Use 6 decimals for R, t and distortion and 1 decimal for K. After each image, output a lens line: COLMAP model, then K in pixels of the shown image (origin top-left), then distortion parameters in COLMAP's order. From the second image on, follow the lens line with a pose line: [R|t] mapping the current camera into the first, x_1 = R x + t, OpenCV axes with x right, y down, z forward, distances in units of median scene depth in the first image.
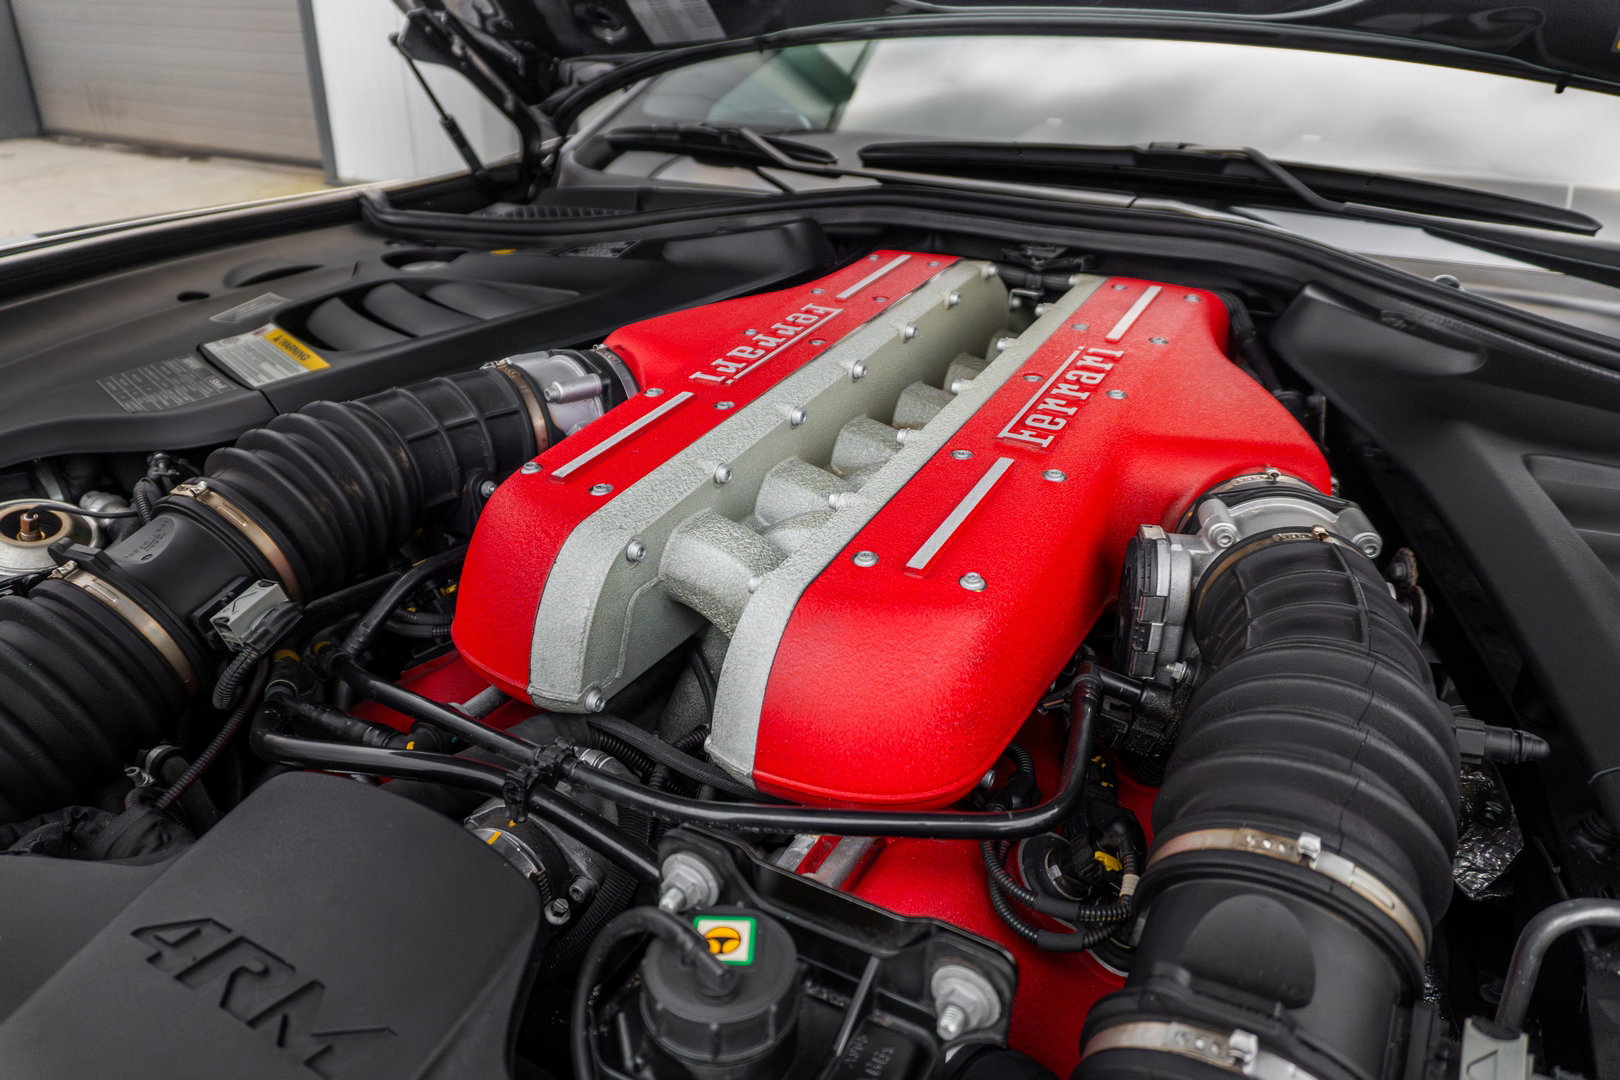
lens RADIAL K [[1093.0, 0, 810.0], [0, 1093.0, 540.0], [0, 0, 1]] dist [0.003208, 0.001393]
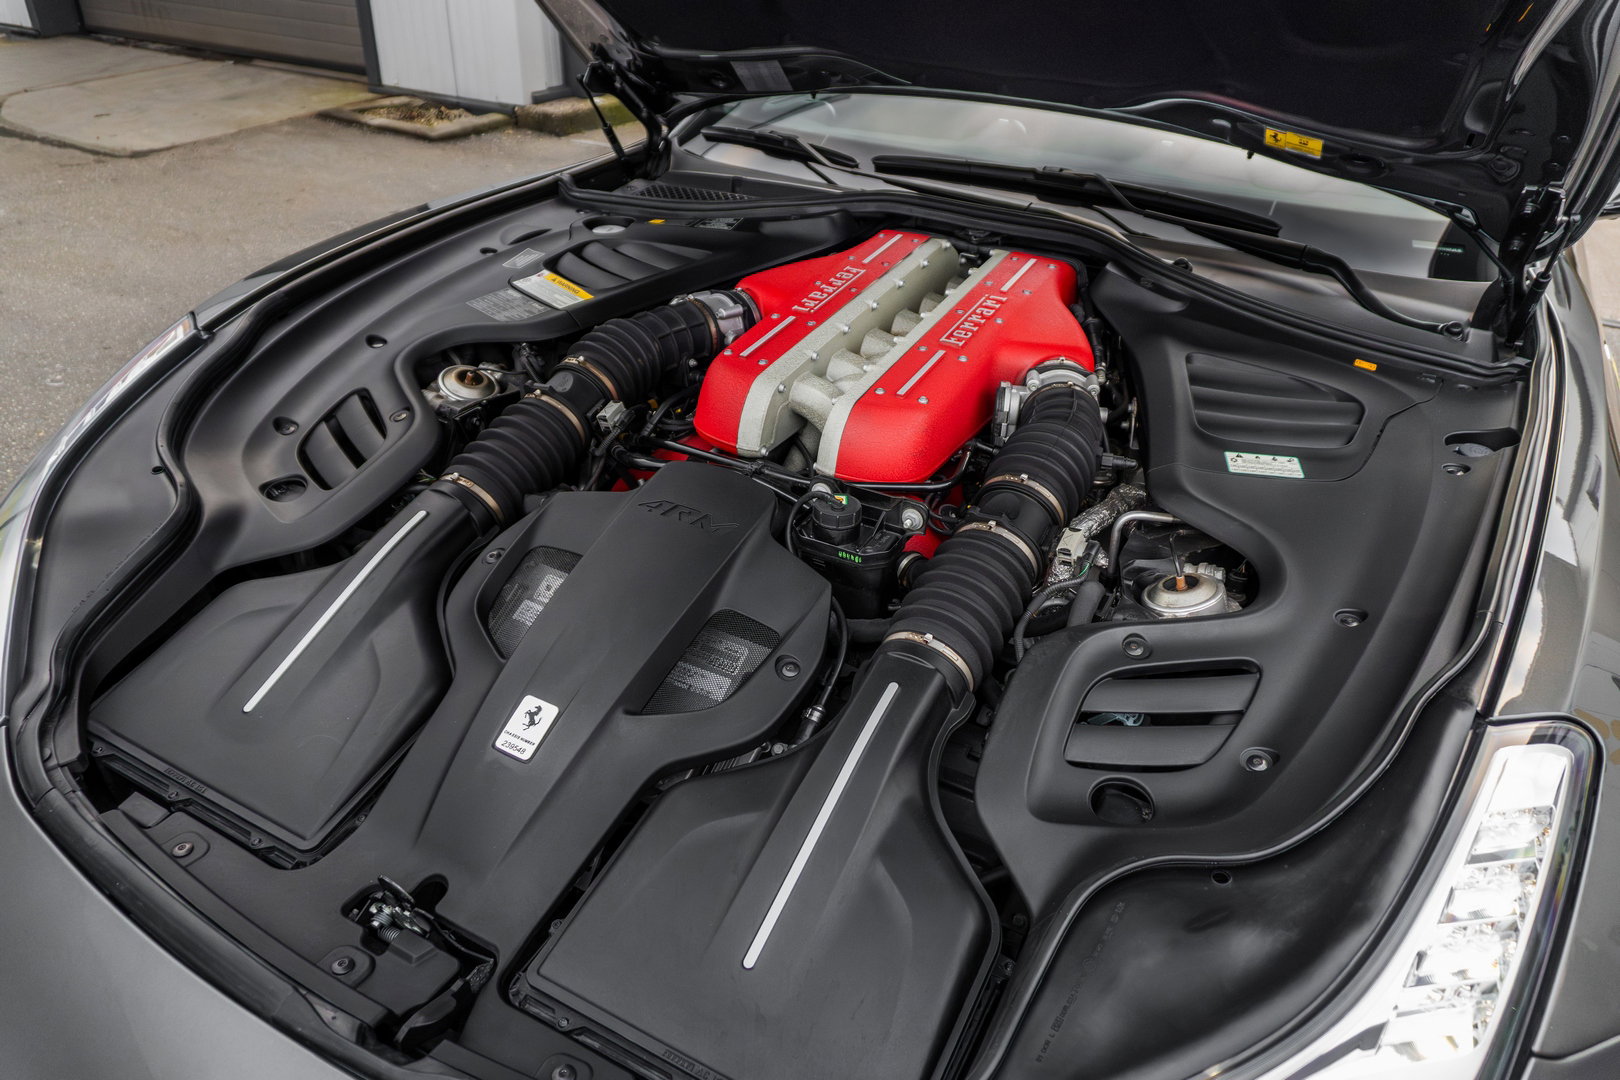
lens RADIAL K [[1093.0, 0, 810.0], [0, 1093.0, 540.0], [0, 0, 1]] dist [0.003208, 0.001393]
pose [[0.999873, 0.011970, 0.010517, -0.087888], [-0.012917, 0.995385, 0.095086, 0.081051], [-0.009330, -0.095210, 0.995413, -1.005602]]
